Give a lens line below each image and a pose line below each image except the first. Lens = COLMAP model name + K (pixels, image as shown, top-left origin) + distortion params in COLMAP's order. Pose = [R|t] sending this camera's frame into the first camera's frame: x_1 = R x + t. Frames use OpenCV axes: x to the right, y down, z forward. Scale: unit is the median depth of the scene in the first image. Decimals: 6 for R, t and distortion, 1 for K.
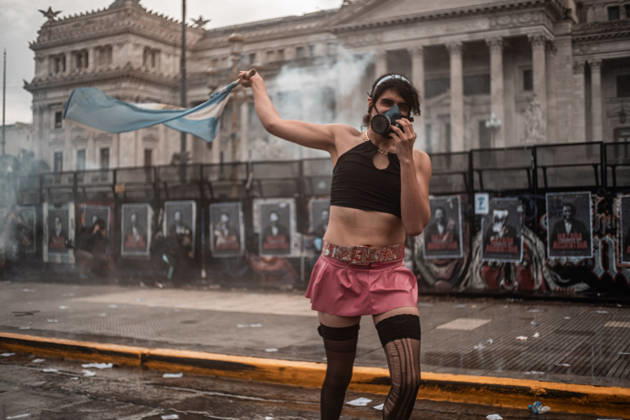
lens RADIAL K [[759.9, 0, 298.1], [0, 759.9, 200.9], [0, 0, 1]] dist [-0.120638, 0.000000]
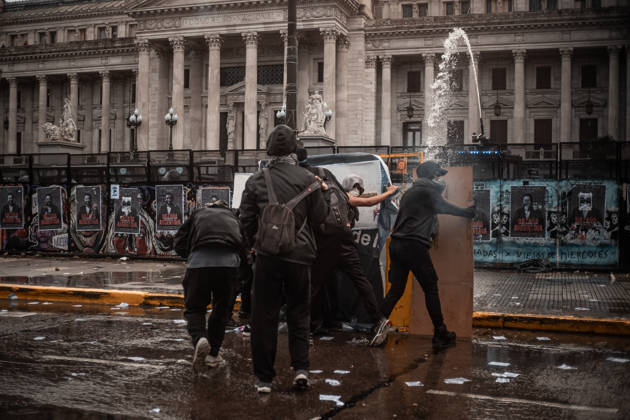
lens RADIAL K [[810.0, 0, 276.4], [0, 810.0, 217.7], [0, 0, 1]] dist [-0.114315, 0.000000]
pose [[0.981839, 0.015035, 0.189121, 0.041565], [-0.022293, 0.999092, 0.036309, -0.001390], [-0.188404, -0.039865, 0.981282, -0.080809]]
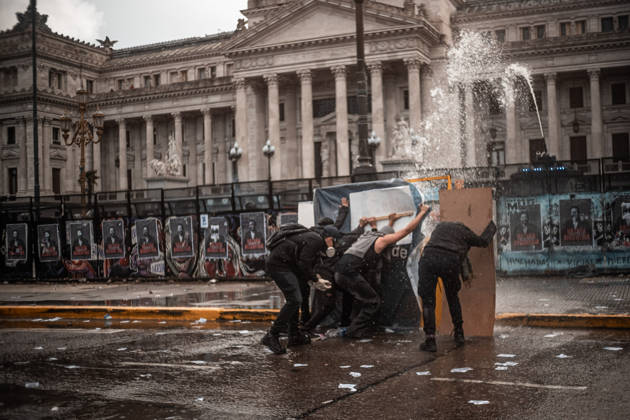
lens RADIAL K [[768.2, 0, 335.3], [0, 768.2, 223.2], [0, 0, 1]] dist [-0.114618, 0.000000]
pose [[0.990370, -0.024872, 0.136191, 0.048034], [0.023022, 0.999620, 0.015141, -0.001448], [-0.136516, -0.011860, 0.990567, -0.092017]]
